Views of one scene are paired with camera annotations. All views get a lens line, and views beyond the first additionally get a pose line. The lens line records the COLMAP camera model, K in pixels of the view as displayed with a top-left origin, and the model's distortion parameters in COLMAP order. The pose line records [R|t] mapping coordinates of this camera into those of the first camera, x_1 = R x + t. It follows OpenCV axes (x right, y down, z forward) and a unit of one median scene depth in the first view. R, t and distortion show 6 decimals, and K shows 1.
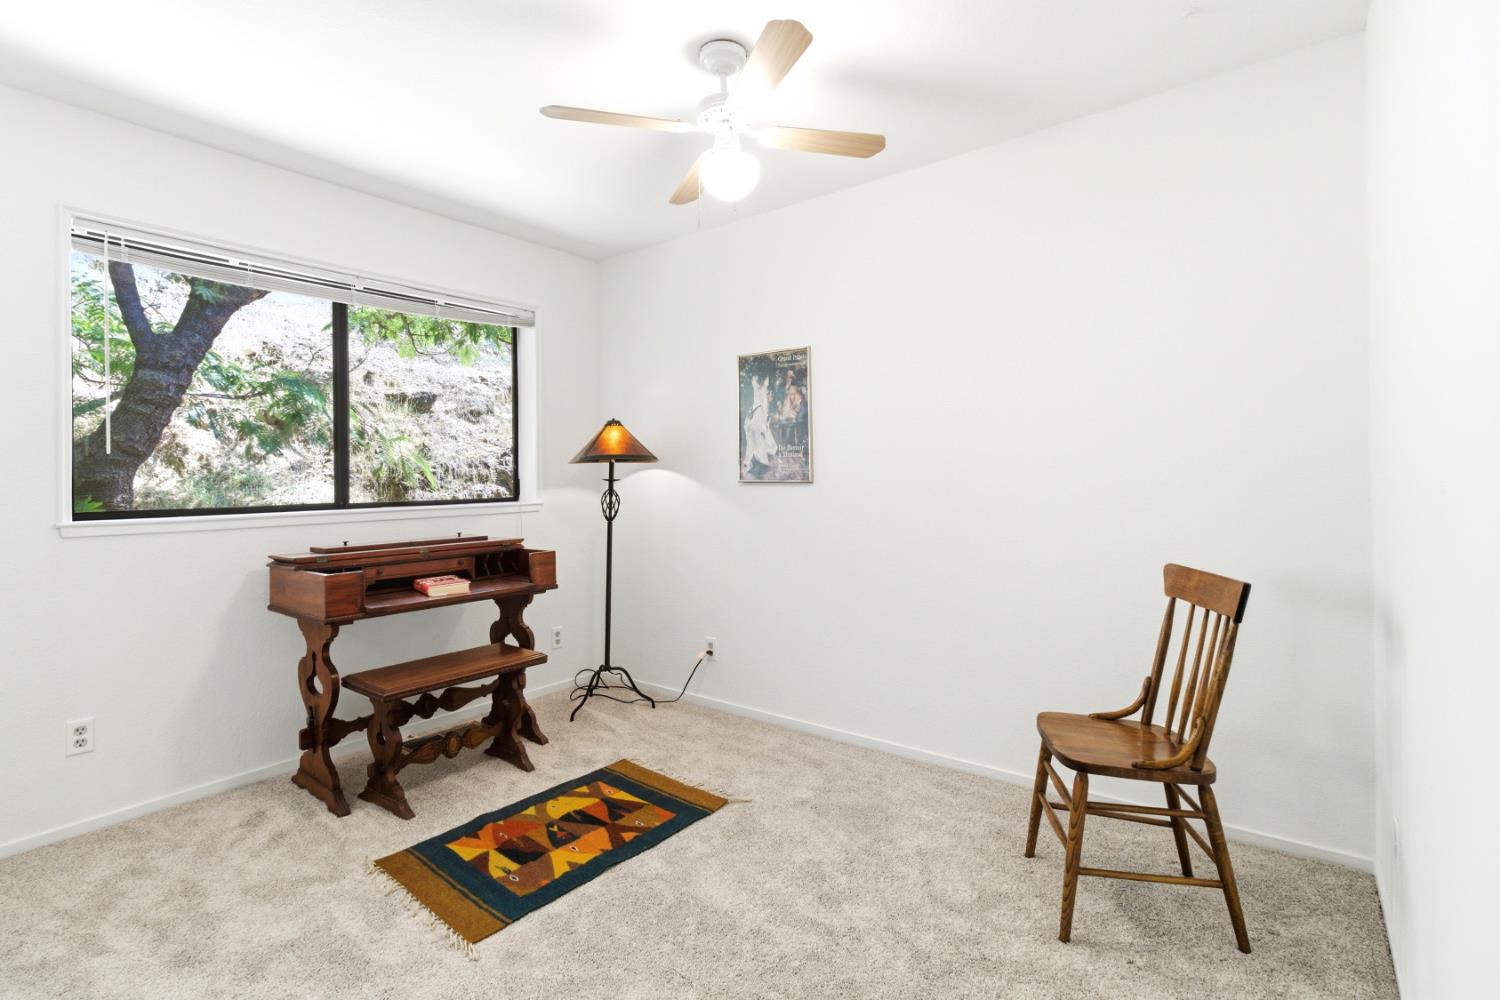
lens RADIAL K [[698.3, 0, 752.1], [0, 698.3, 500.5], [0, 0, 1]] dist [-0.008301, 0.002354]
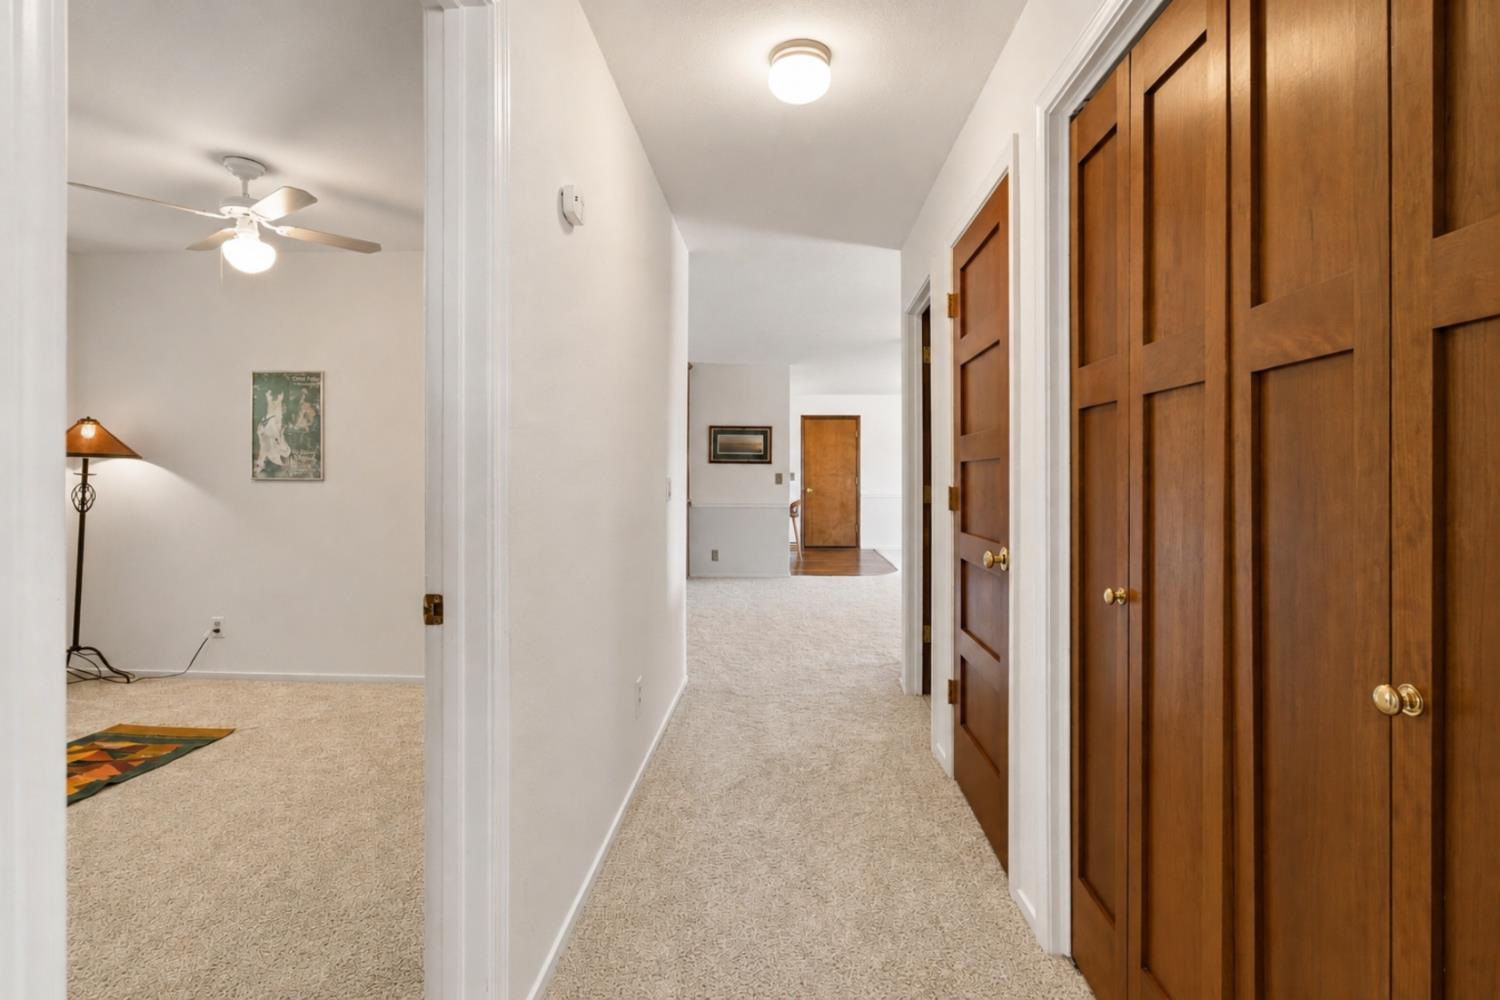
lens RADIAL K [[698.3, 0, 741.4], [0, 698.3, 482.6], [0, 0, 1]] dist [-0.008301, 0.002354]
pose [[0.828246, 0.018653, 0.560054, 0.008726], [-0.002152, 0.999544, -0.030108, 0.012637], [-0.560361, 0.023732, 0.827909, -0.433432]]
